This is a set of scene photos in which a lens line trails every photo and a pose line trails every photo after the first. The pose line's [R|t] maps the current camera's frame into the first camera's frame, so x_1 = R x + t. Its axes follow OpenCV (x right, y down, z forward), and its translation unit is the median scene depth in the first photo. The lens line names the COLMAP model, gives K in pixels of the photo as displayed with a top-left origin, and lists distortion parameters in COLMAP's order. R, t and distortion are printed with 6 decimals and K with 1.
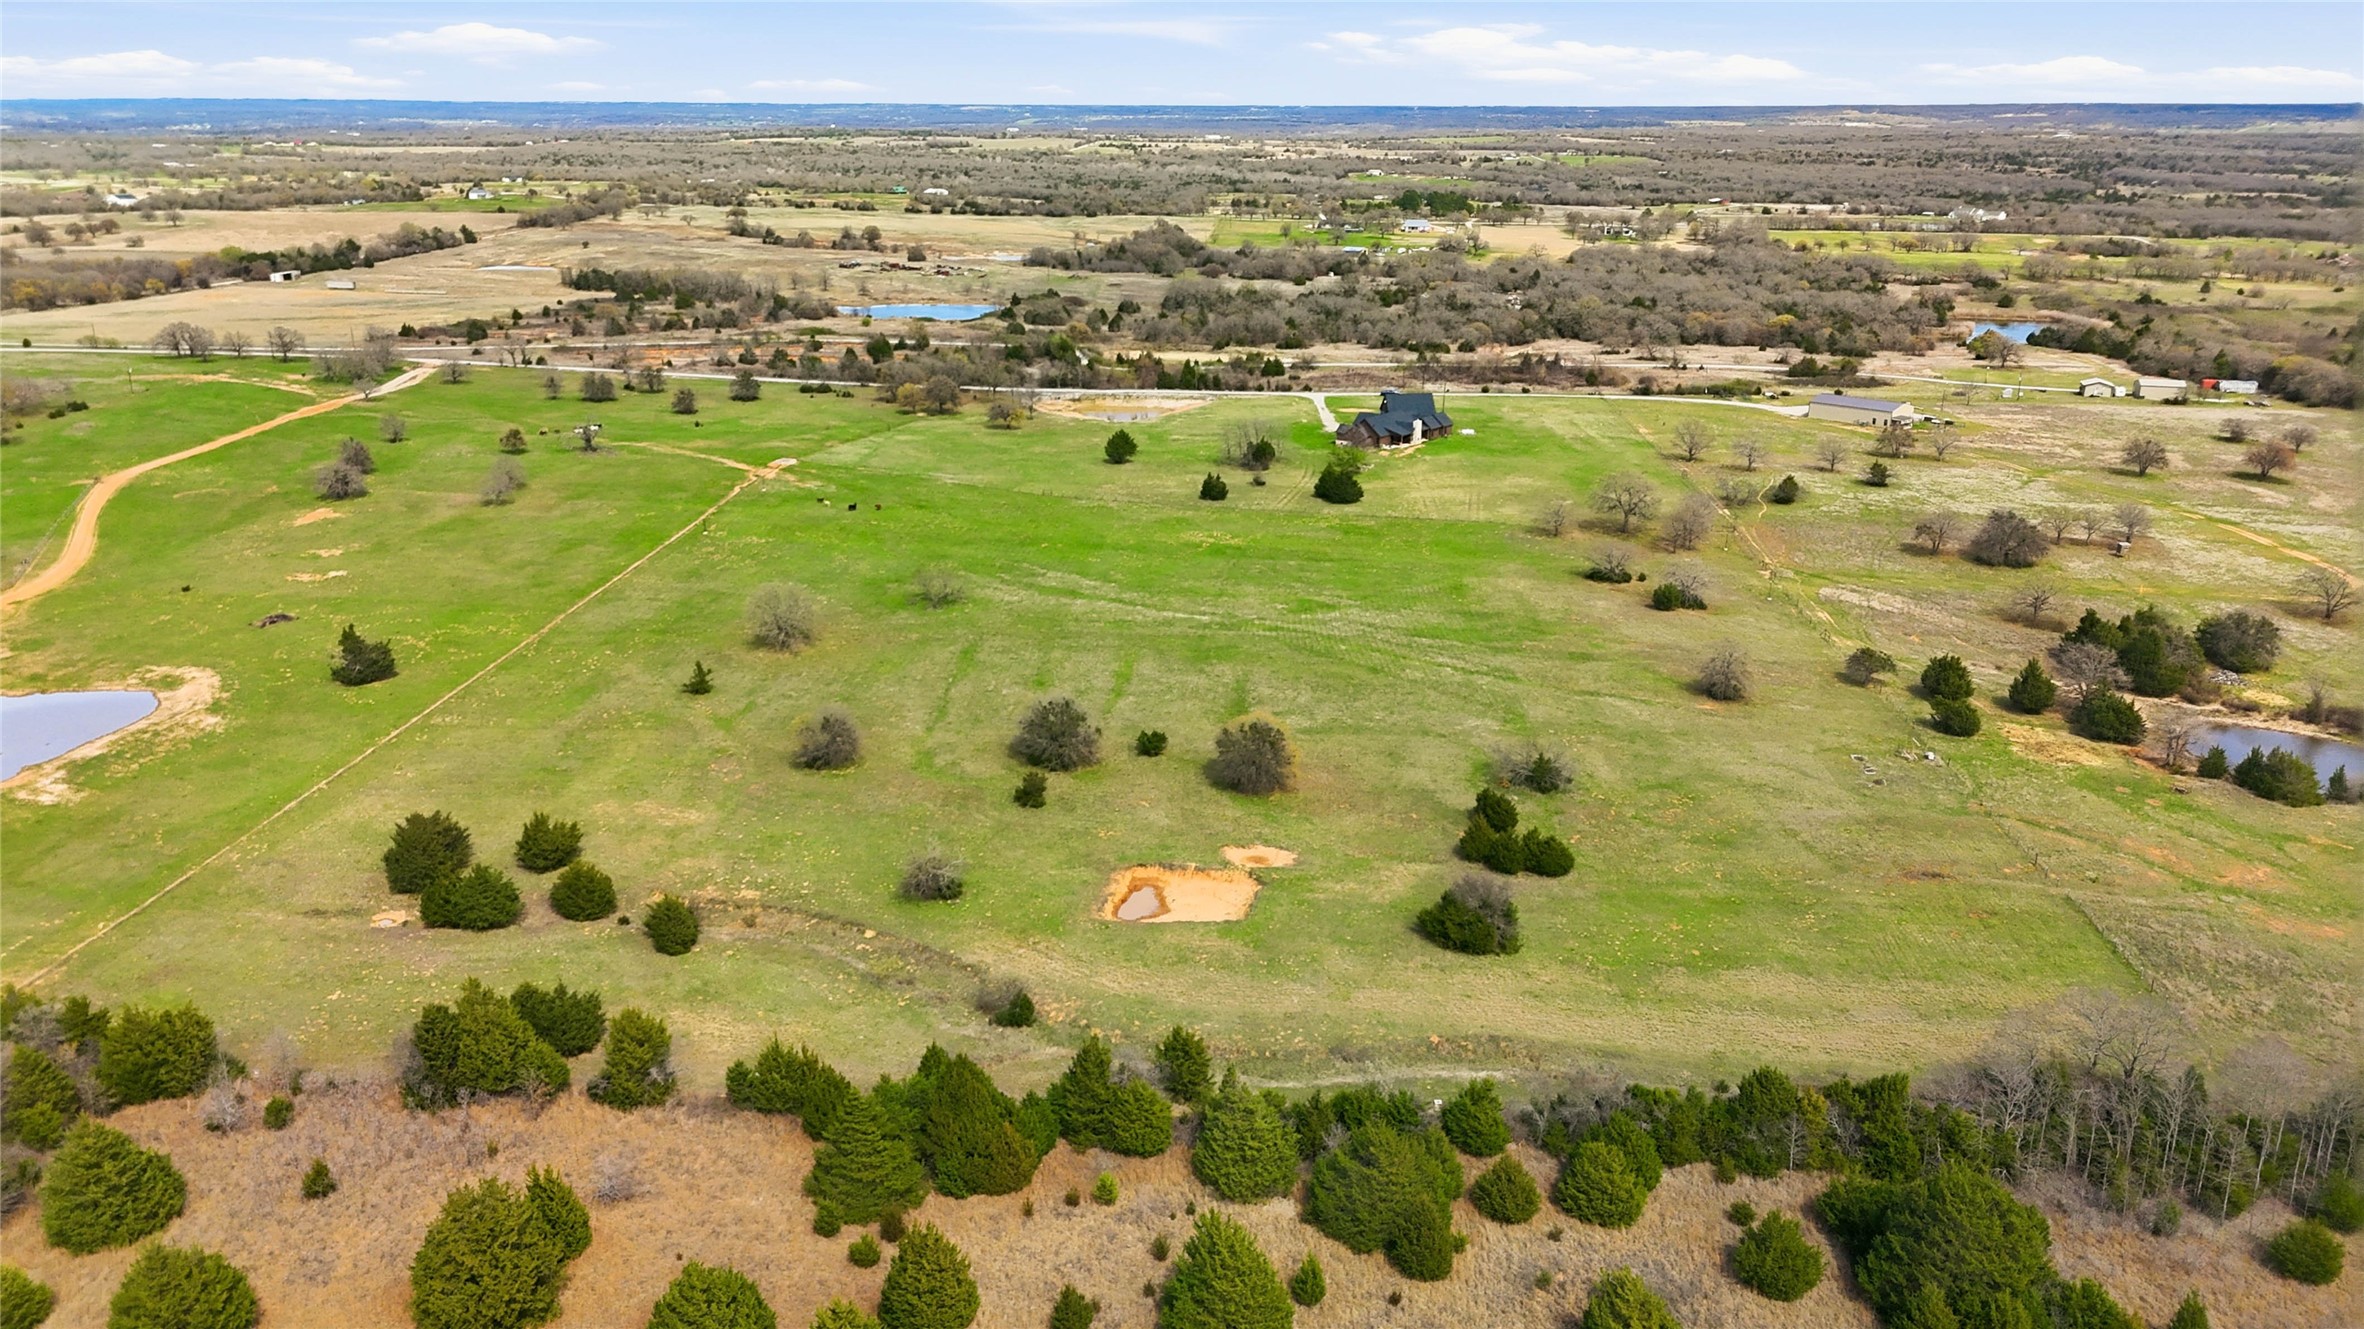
lens RADIAL K [[1713.8, 0, 1182.0], [0, 1713.8, 664.5], [0, 0, 1]] dist [0.087649, -0.090329]
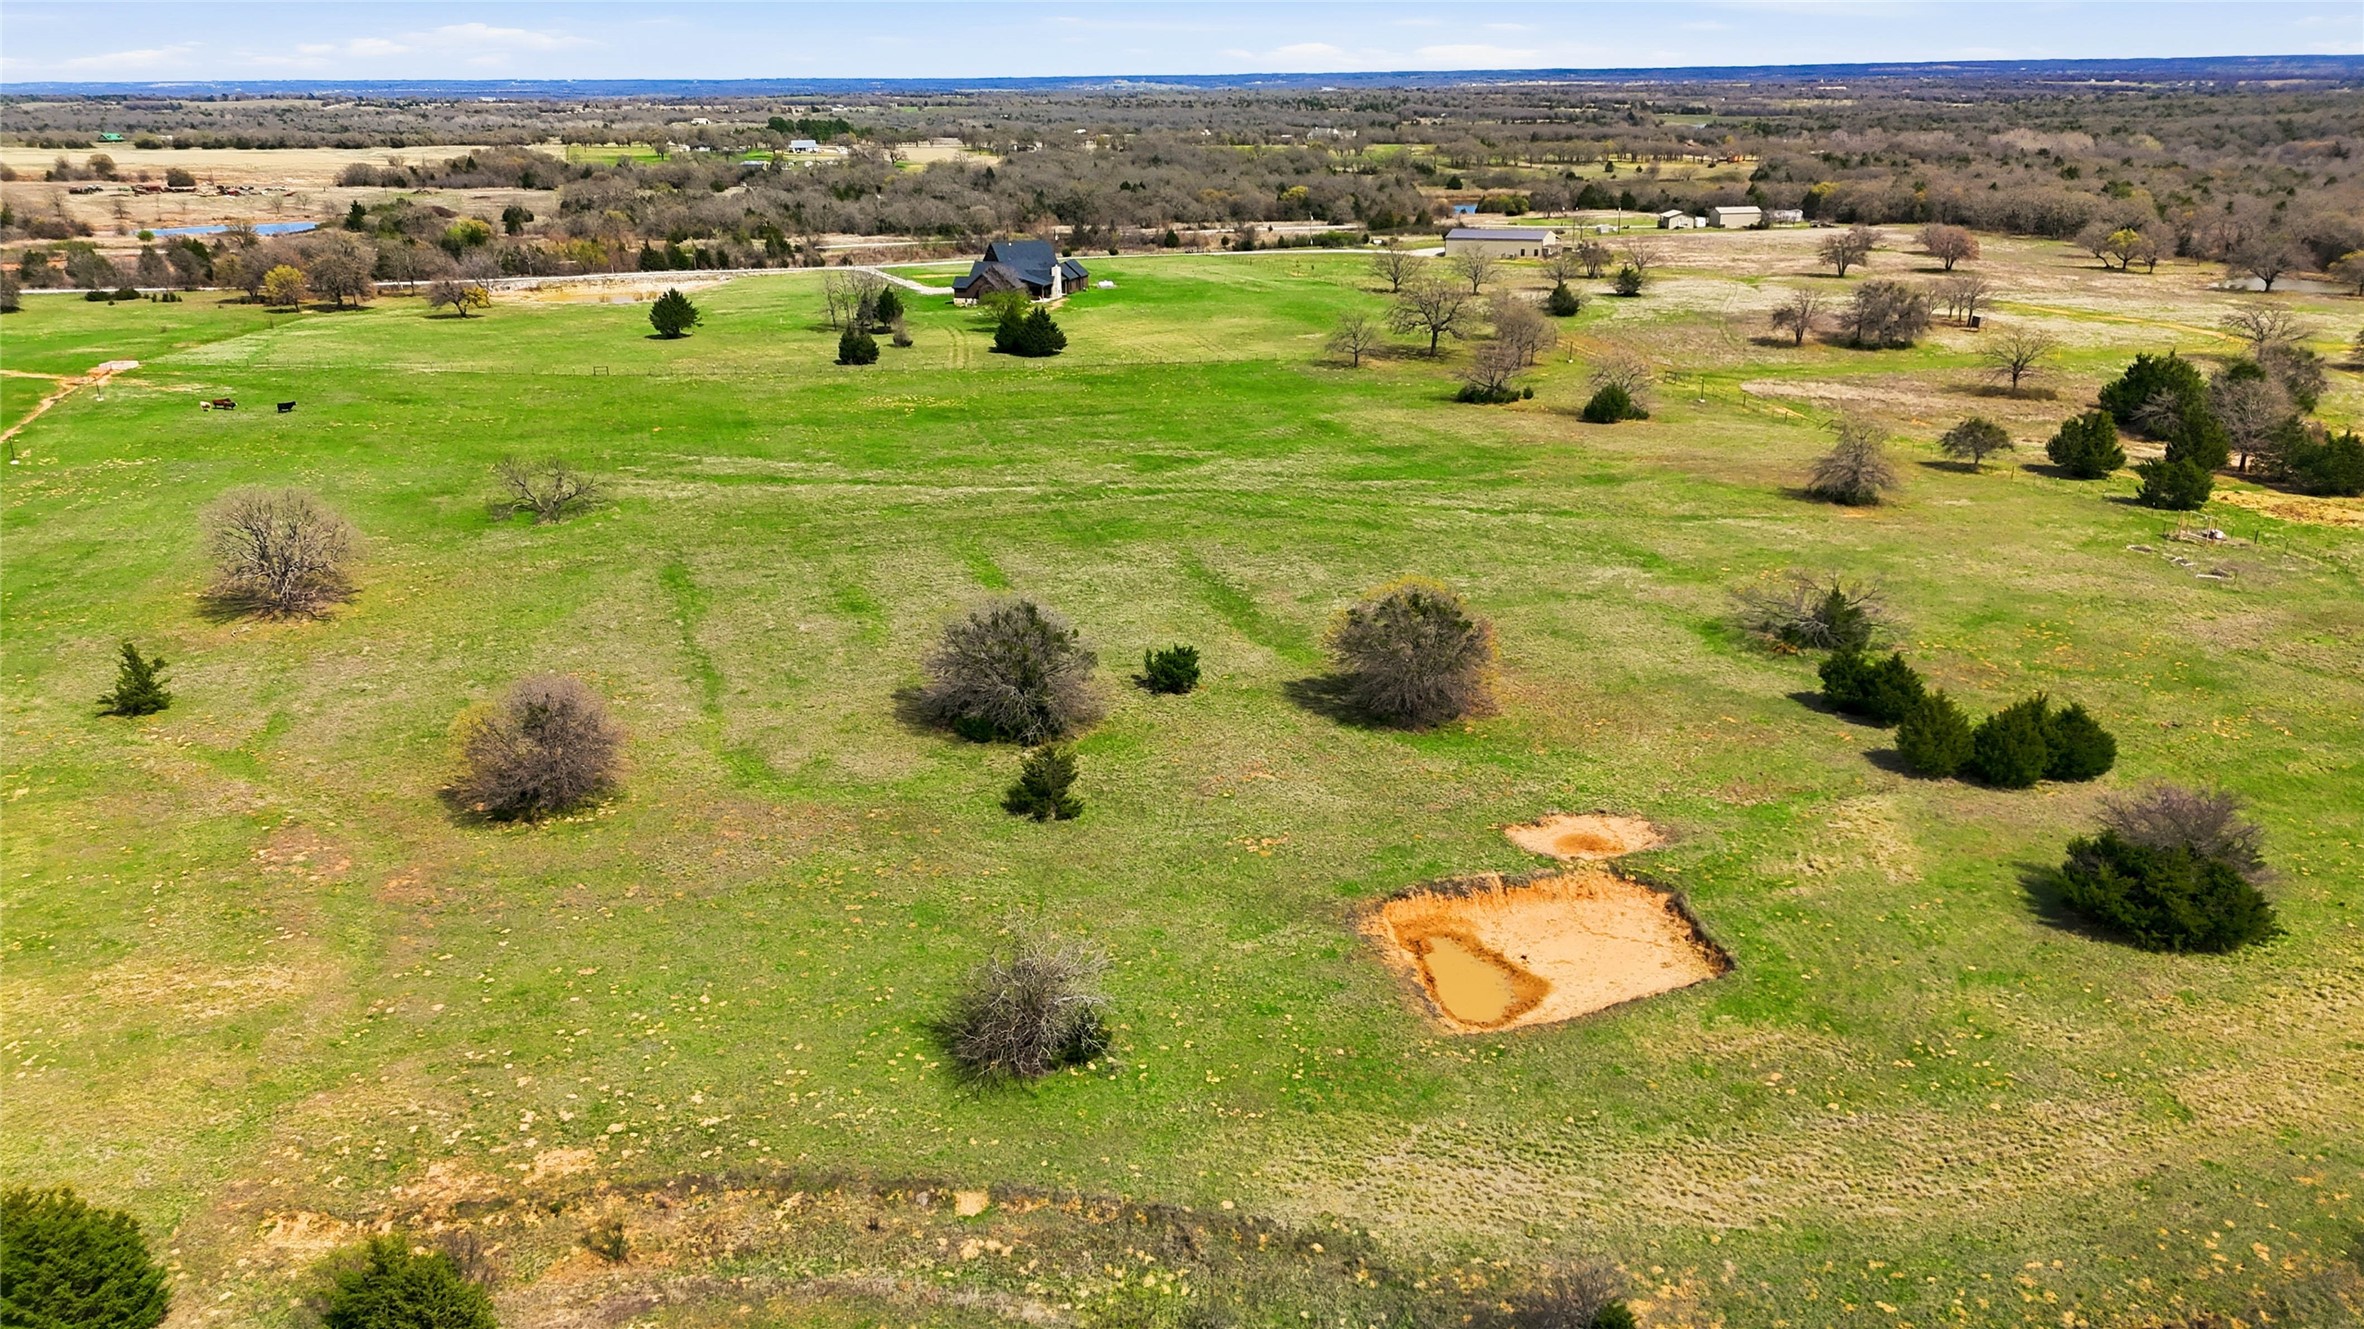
lens RADIAL K [[1713.8, 0, 1182.0], [0, 1713.8, 664.5], [0, 0, 1]] dist [0.087649, -0.090329]
pose [[0.924792, -0.133643, 0.356231, -0.160503], [0.129290, 0.990949, 0.036119, 0.020062], [-0.357833, 0.012654, 0.933700, 0.392424]]
